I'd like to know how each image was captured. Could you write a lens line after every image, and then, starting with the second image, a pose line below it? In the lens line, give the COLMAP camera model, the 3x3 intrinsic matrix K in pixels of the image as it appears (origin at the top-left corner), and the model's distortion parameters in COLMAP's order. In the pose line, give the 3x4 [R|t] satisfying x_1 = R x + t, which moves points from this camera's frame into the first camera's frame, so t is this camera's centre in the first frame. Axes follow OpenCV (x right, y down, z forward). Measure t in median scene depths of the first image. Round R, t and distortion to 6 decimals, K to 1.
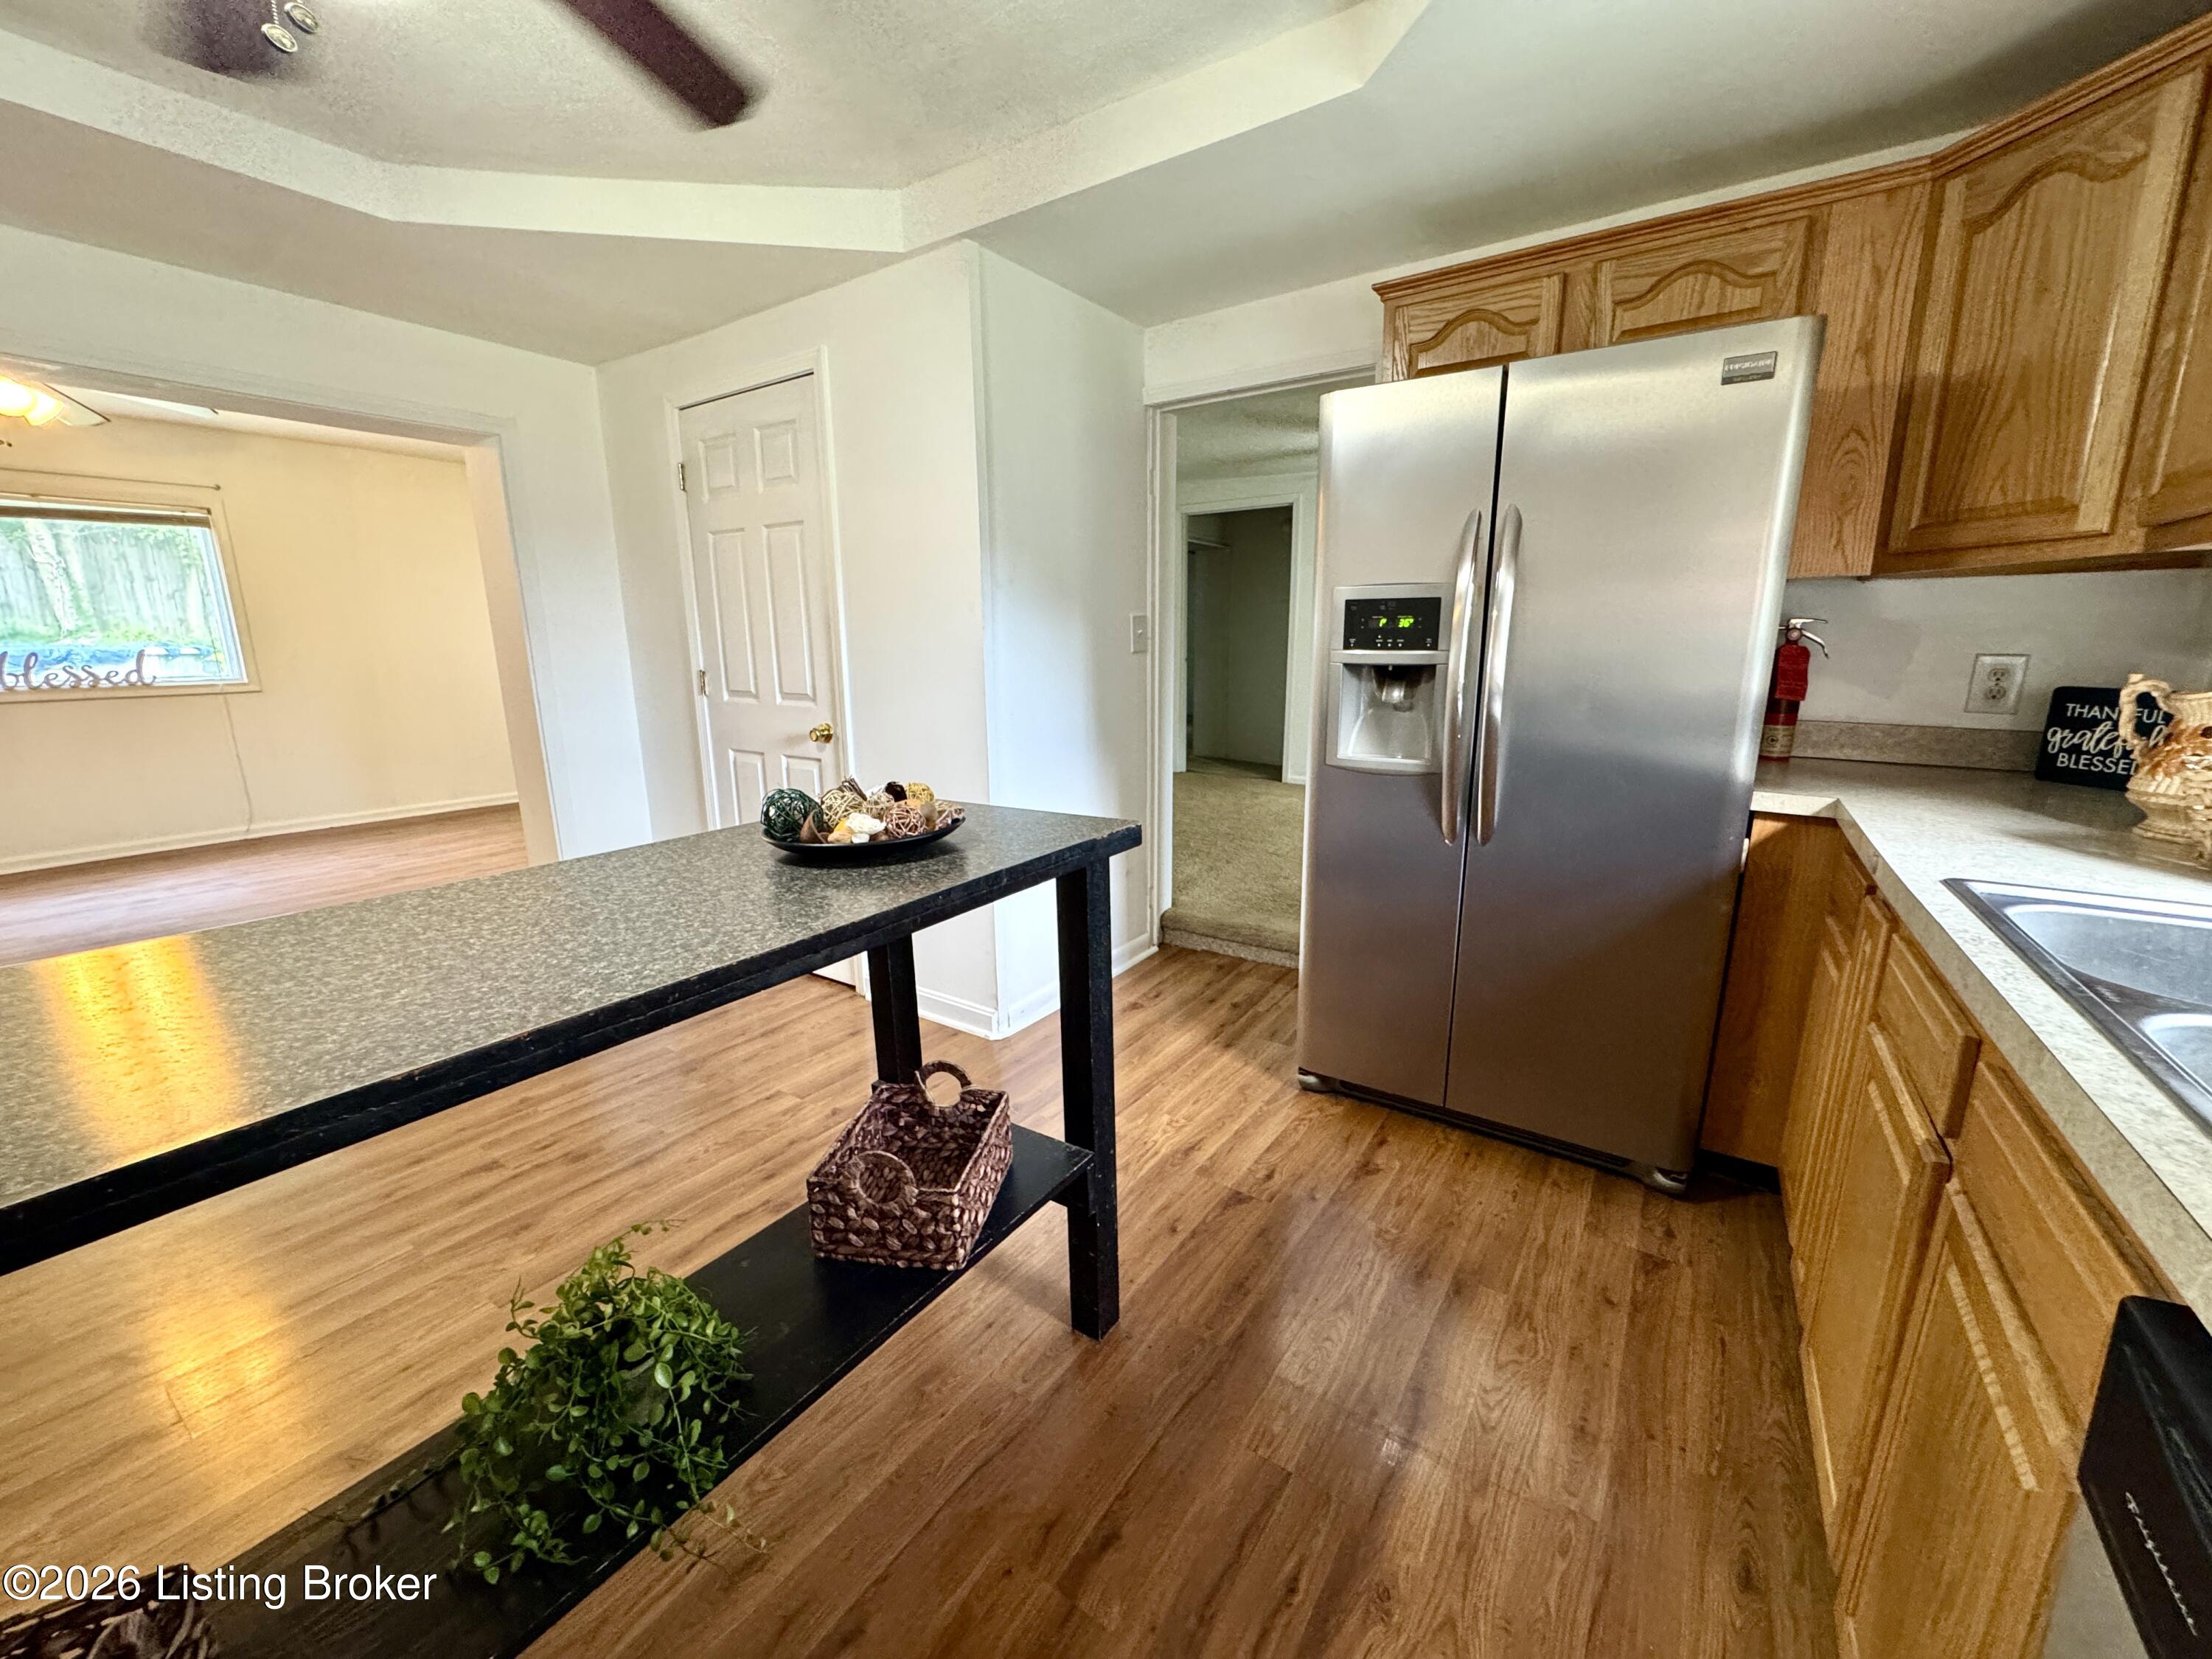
lens RADIAL K [[885.0, 0, 1104.8], [0, 885.0, 831.4], [0, 0, 1]] dist [-0.002086, -0.000189]
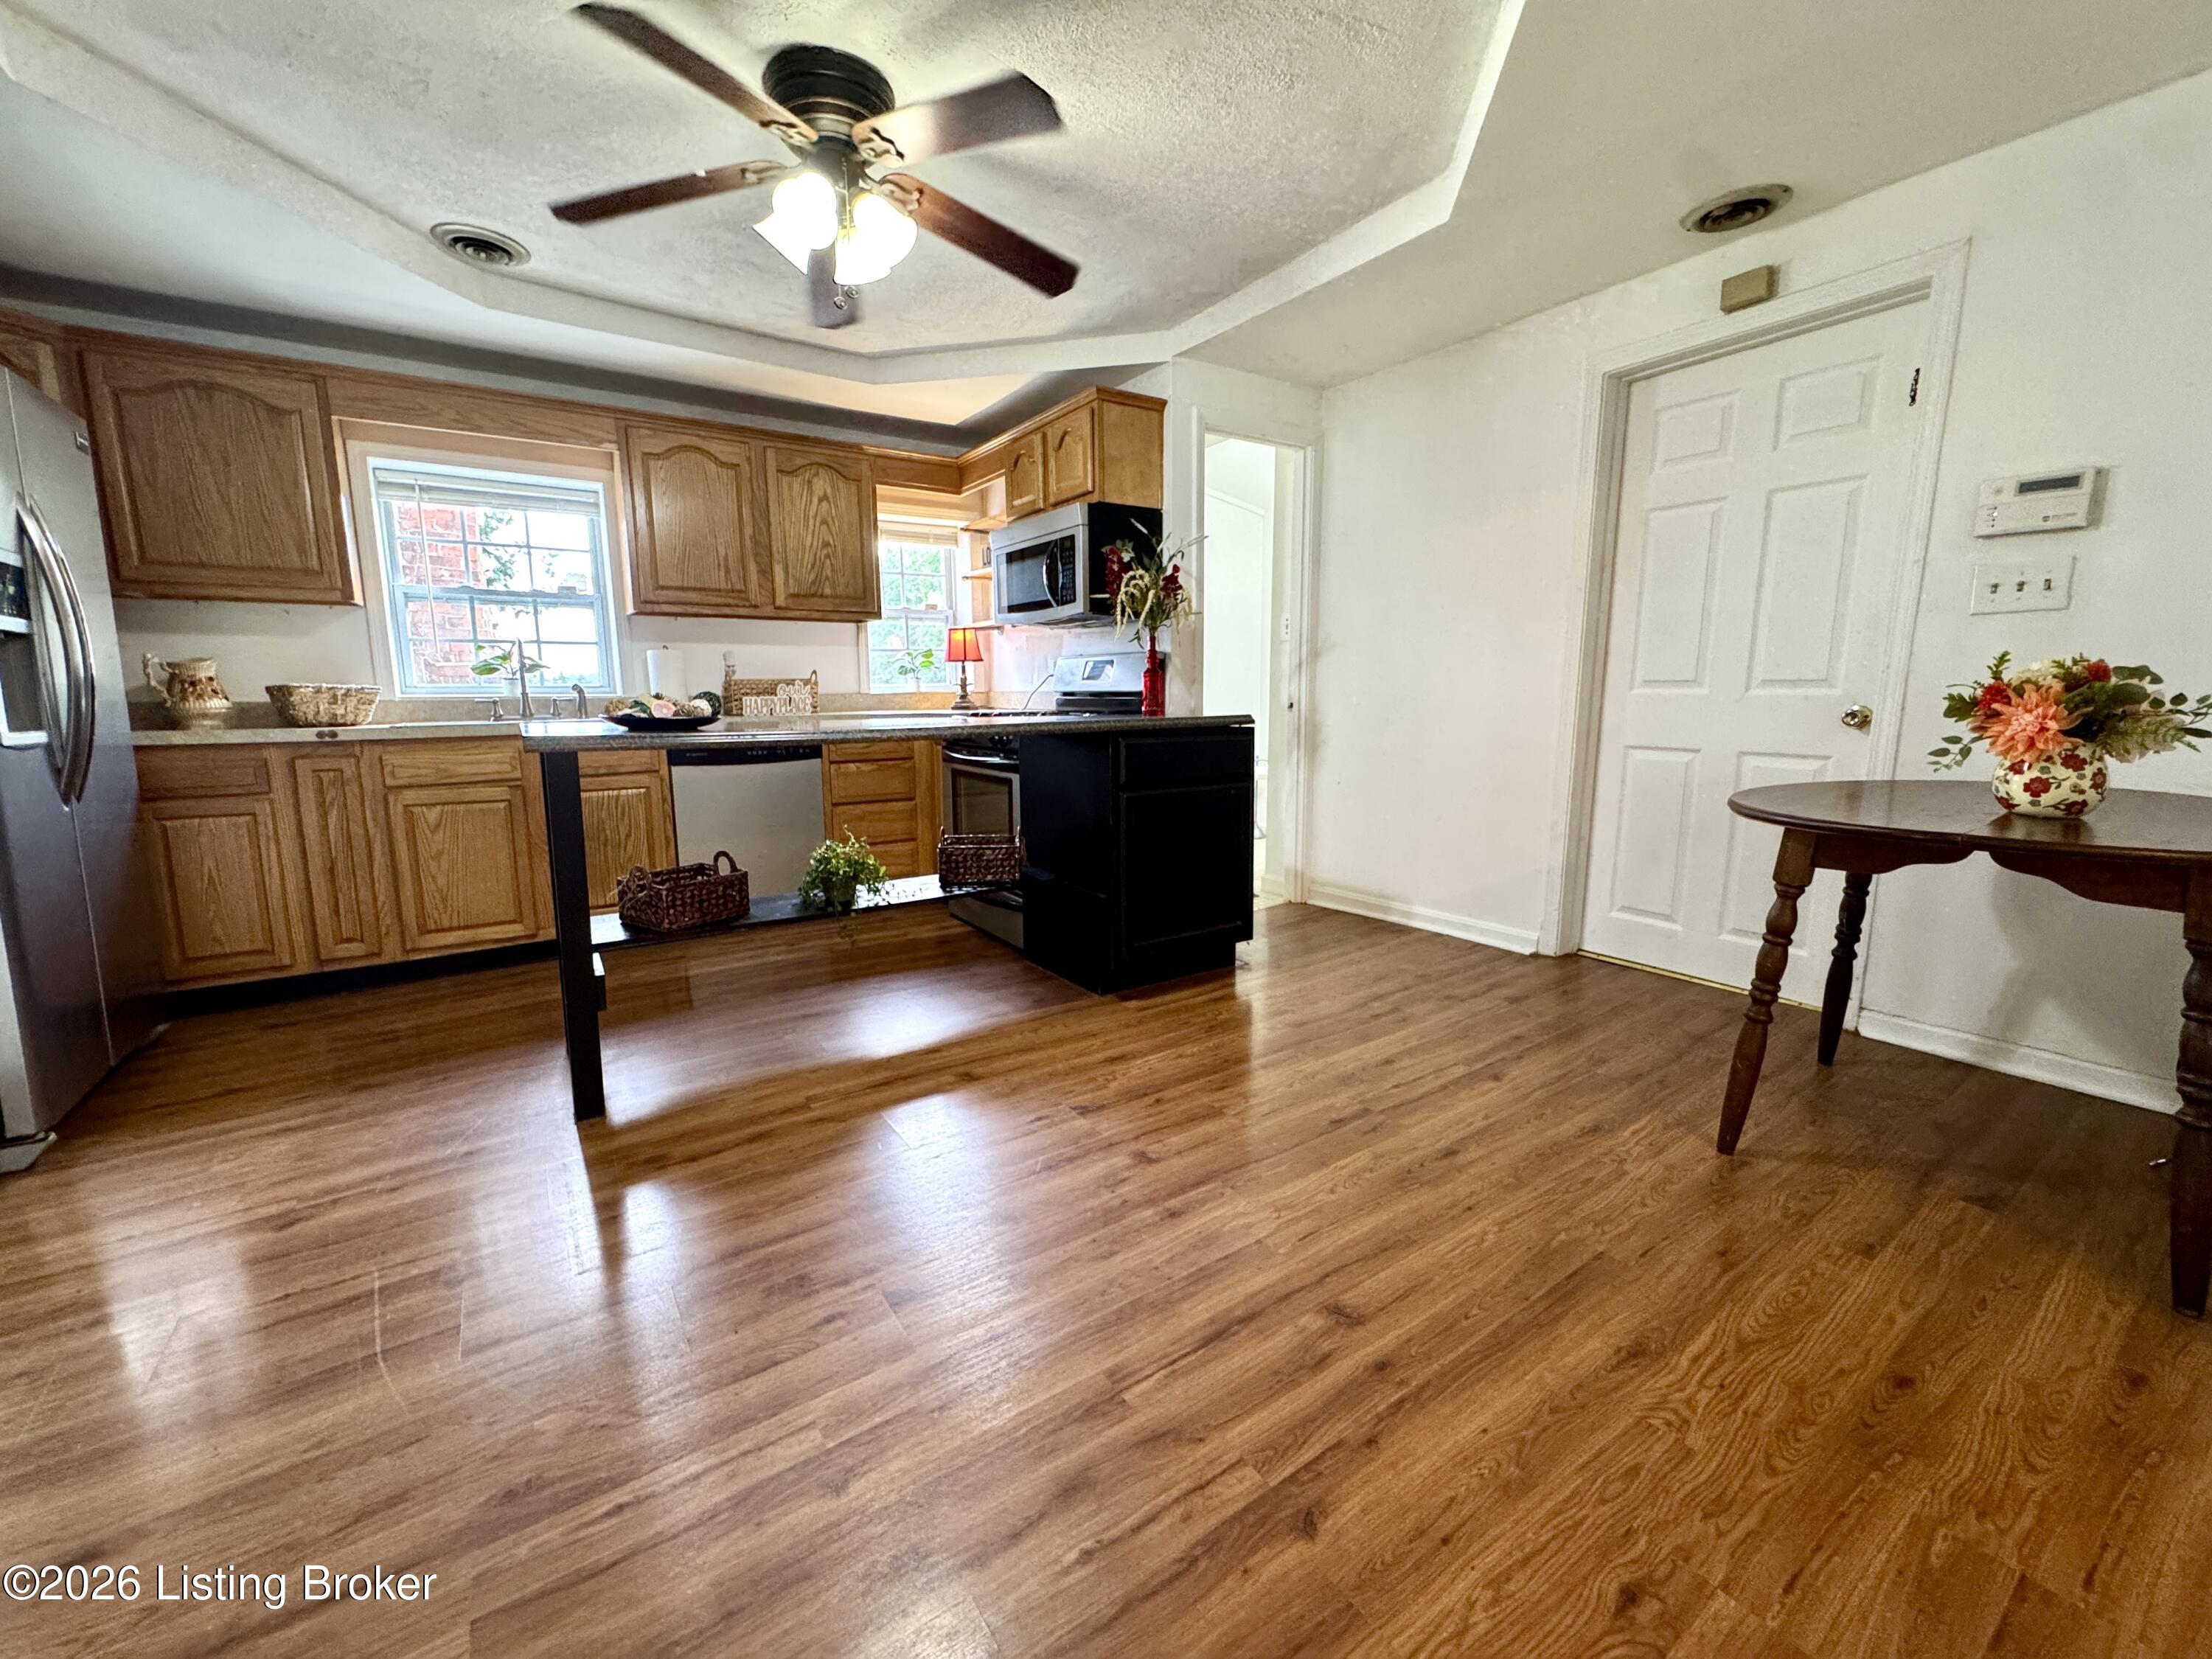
lens RADIAL K [[885.0, 0, 1104.8], [0, 885.0, 831.4], [0, 0, 1]] dist [-0.002086, -0.000189]
pose [[-0.928508, -0.048583, 0.368121, -1.045139], [0.088212, 0.934158, 0.345784, -0.197030], [-0.360683, 0.353536, -0.863088, 1.361223]]
